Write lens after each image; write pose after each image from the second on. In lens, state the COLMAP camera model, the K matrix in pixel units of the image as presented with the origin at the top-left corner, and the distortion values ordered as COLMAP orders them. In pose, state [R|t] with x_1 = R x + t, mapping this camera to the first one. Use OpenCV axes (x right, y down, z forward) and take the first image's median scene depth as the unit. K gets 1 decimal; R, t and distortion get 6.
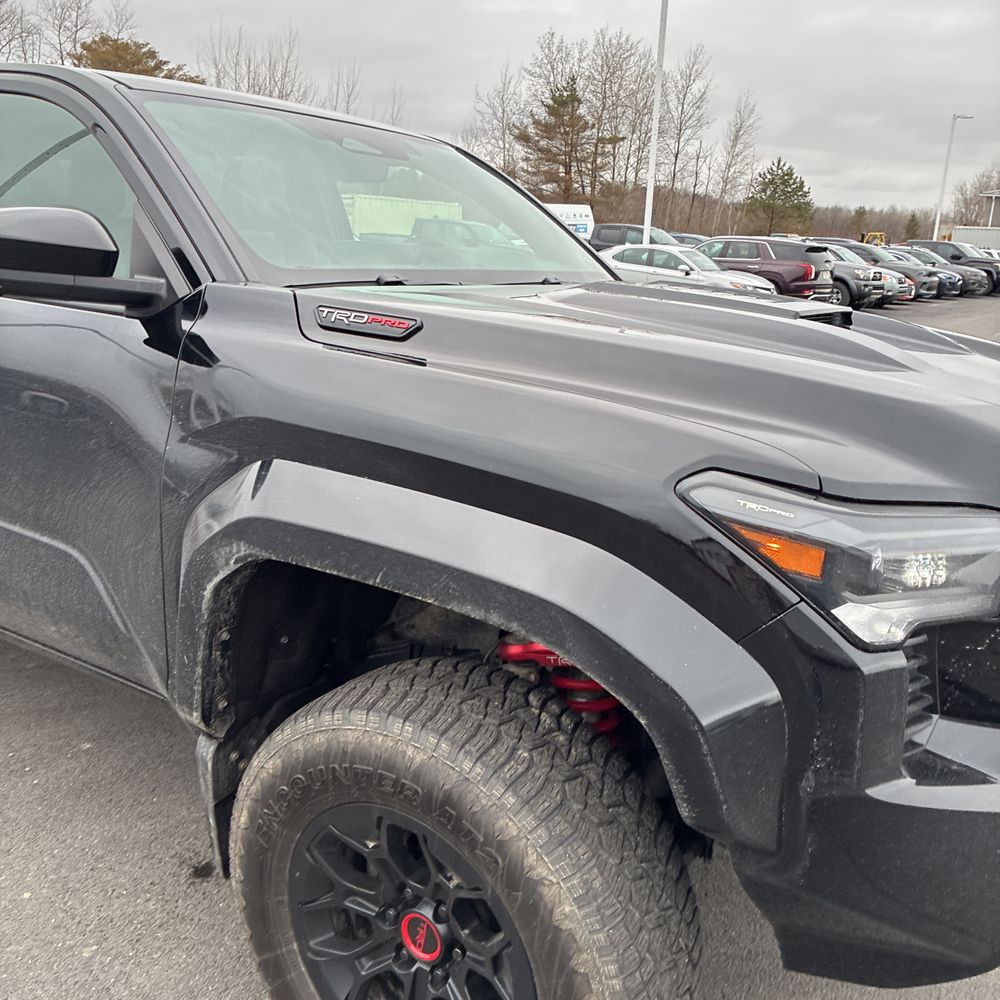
lens RADIAL K [[1012.7, 0, 503.5], [0, 1012.7, 505.9], [0, 0, 1]] dist [0.009680, 0.018470]
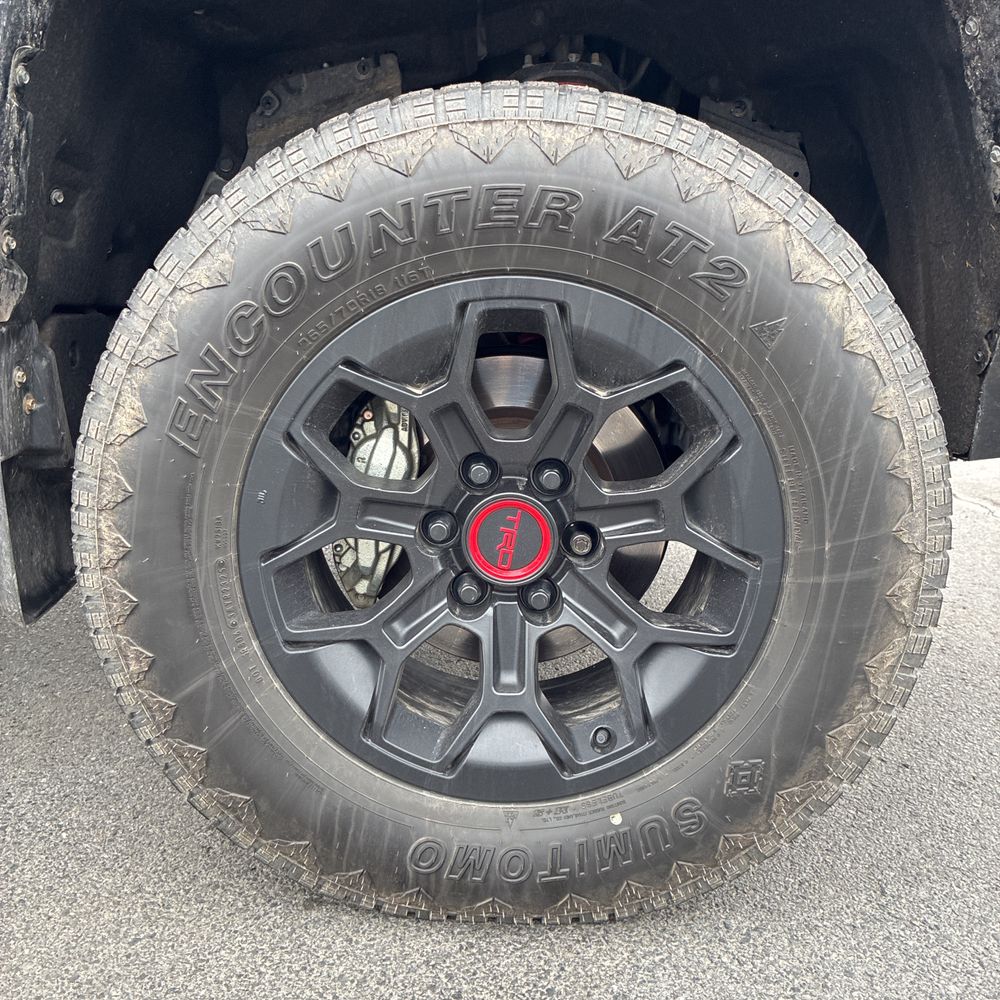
lens RADIAL K [[997.4, 0, 496.8], [0, 997.4, 505.5], [0, 0, 1]] dist [0.078893, -0.114167]
pose [[0.838277, -0.123912, 0.530978, -0.386749], [0.142388, 0.989792, 0.006189, 0.388110], [-0.526324, 0.070416, 0.847363, 0.489092]]
